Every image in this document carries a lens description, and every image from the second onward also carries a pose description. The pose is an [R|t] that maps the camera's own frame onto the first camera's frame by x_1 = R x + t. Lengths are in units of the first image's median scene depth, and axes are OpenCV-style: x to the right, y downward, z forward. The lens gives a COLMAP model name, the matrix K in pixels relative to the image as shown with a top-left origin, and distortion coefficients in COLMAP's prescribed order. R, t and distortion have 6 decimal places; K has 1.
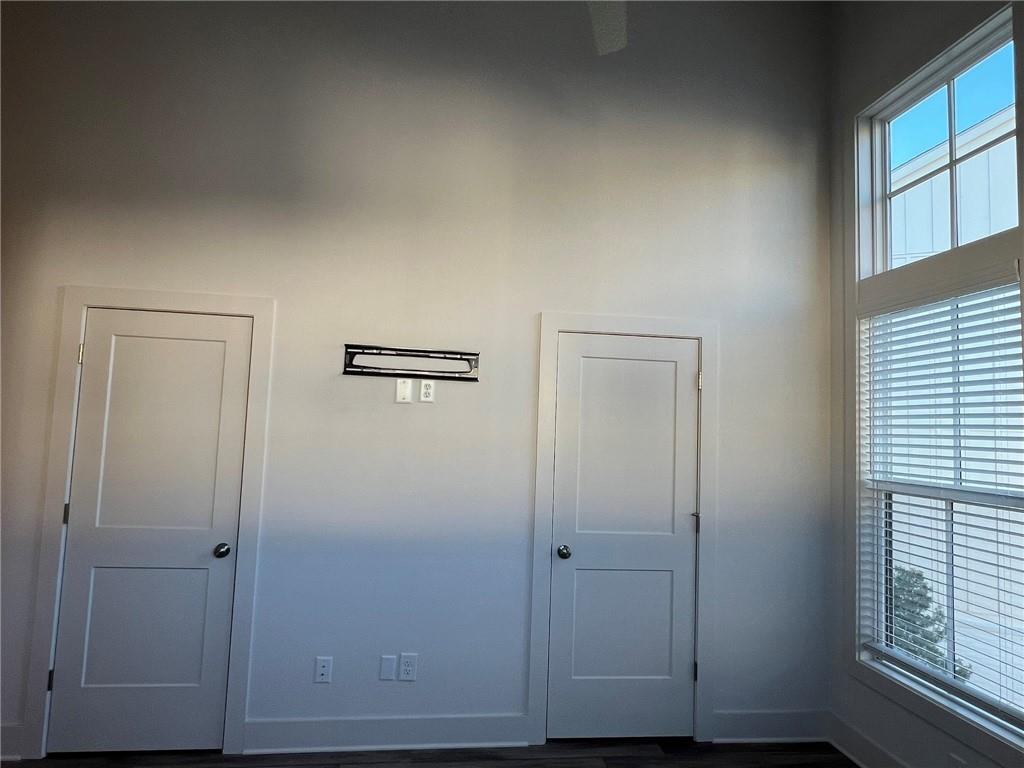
lens RADIAL K [[598.1, 0, 512.0], [0, 598.1, 384.0], [0, 0, 1]] dist [-0.000805, 0.000044]
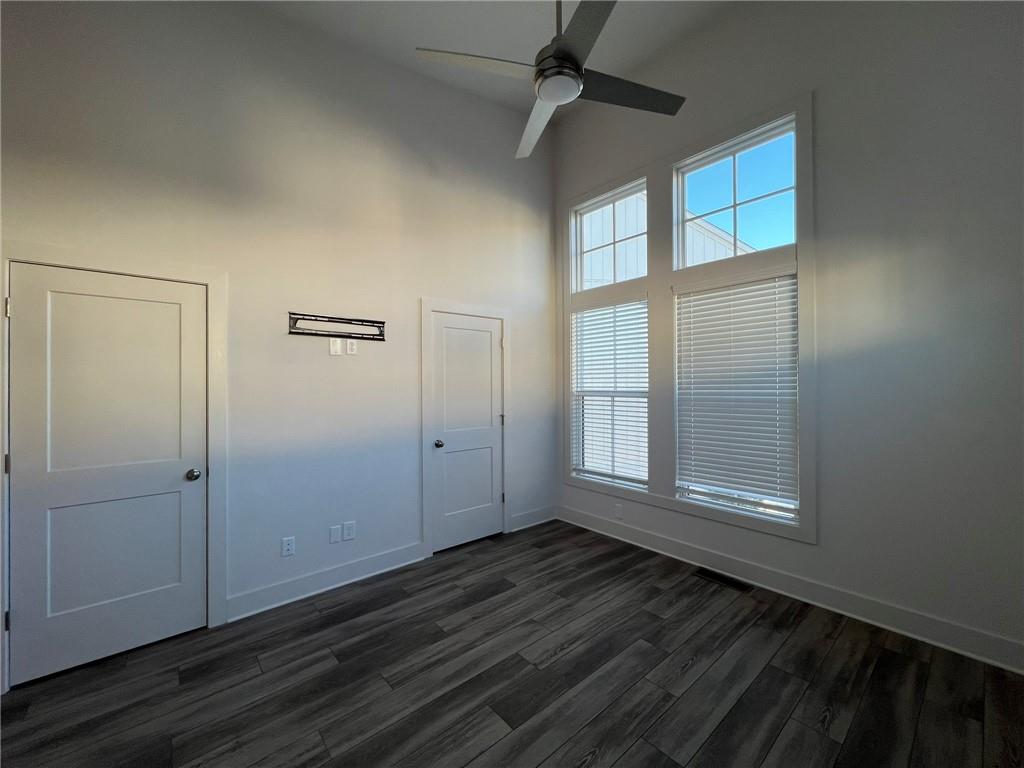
lens RADIAL K [[408.8, 0, 511.7], [0, 408.8, 383.7], [0, 0, 1]] dist [-0.000149, -0.000267]
pose [[0.828846, -0.043513, 0.557782, -0.382930], [-0.002748, 0.996642, 0.081832, 0.018457], [-0.559470, -0.069359, 0.825944, -0.051761]]
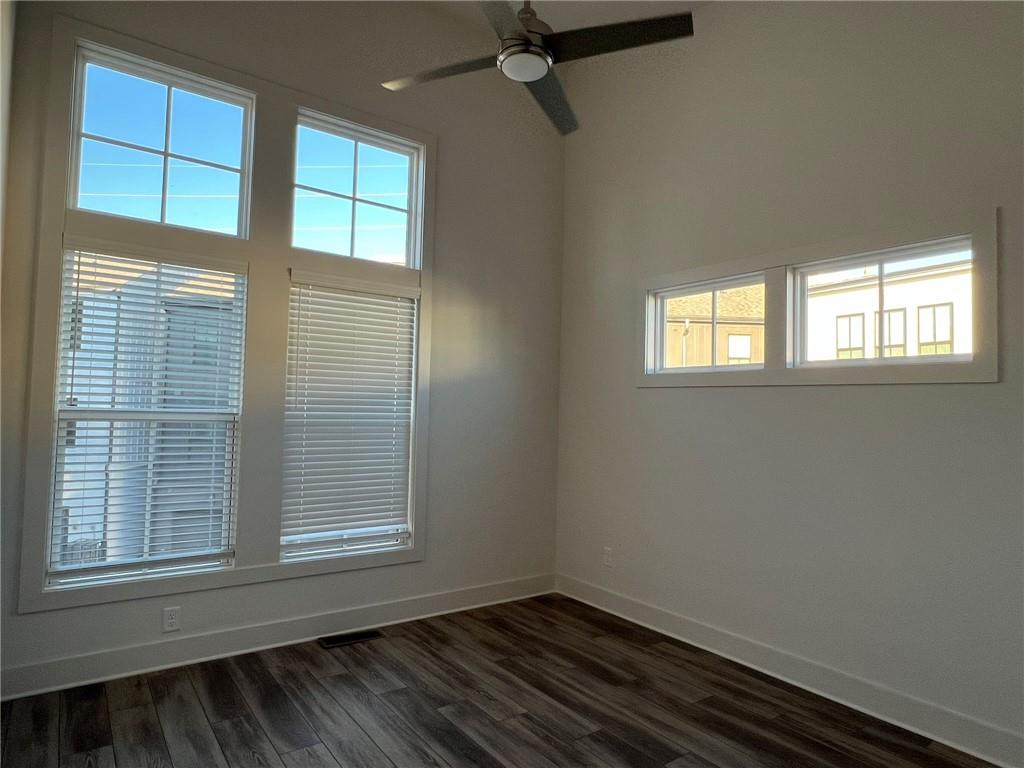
lens RADIAL K [[616.1, 0, 506.5], [0, 616.1, 386.2], [0, 0, 1]] dist [-0.000165, 0.000186]
pose [[-0.486200, -0.019182, 0.873637, -0.672337], [-0.112426, 0.992823, -0.040769, 0.078090], [-0.866585, -0.118042, -0.484868, 0.854282]]
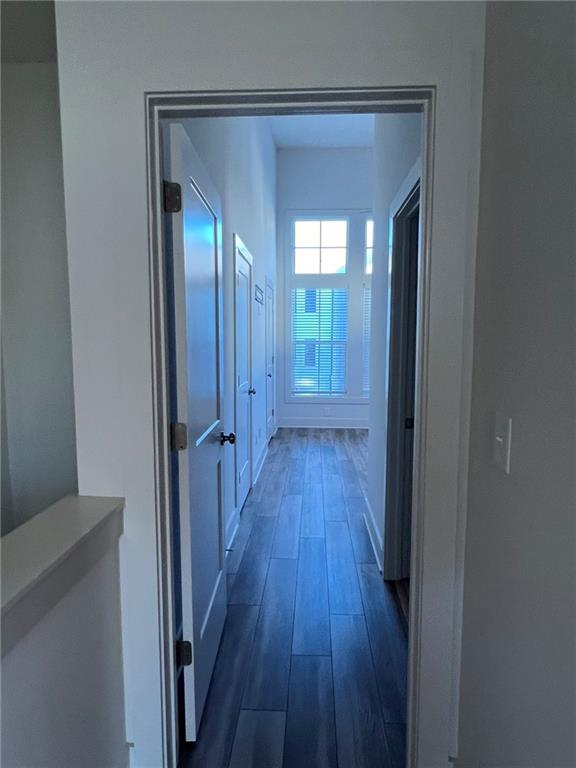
lens RADIAL K [[462.1, 0, 288.0], [0, 462.1, 384.0], [0, 0, 1]] dist [-0.000165, 0.000186]
pose [[0.169164, -0.137117, 0.976003, -1.821667], [-0.070377, 0.986067, 0.150728, 0.018246], [-0.983072, -0.094186, 0.157158, 0.619821]]
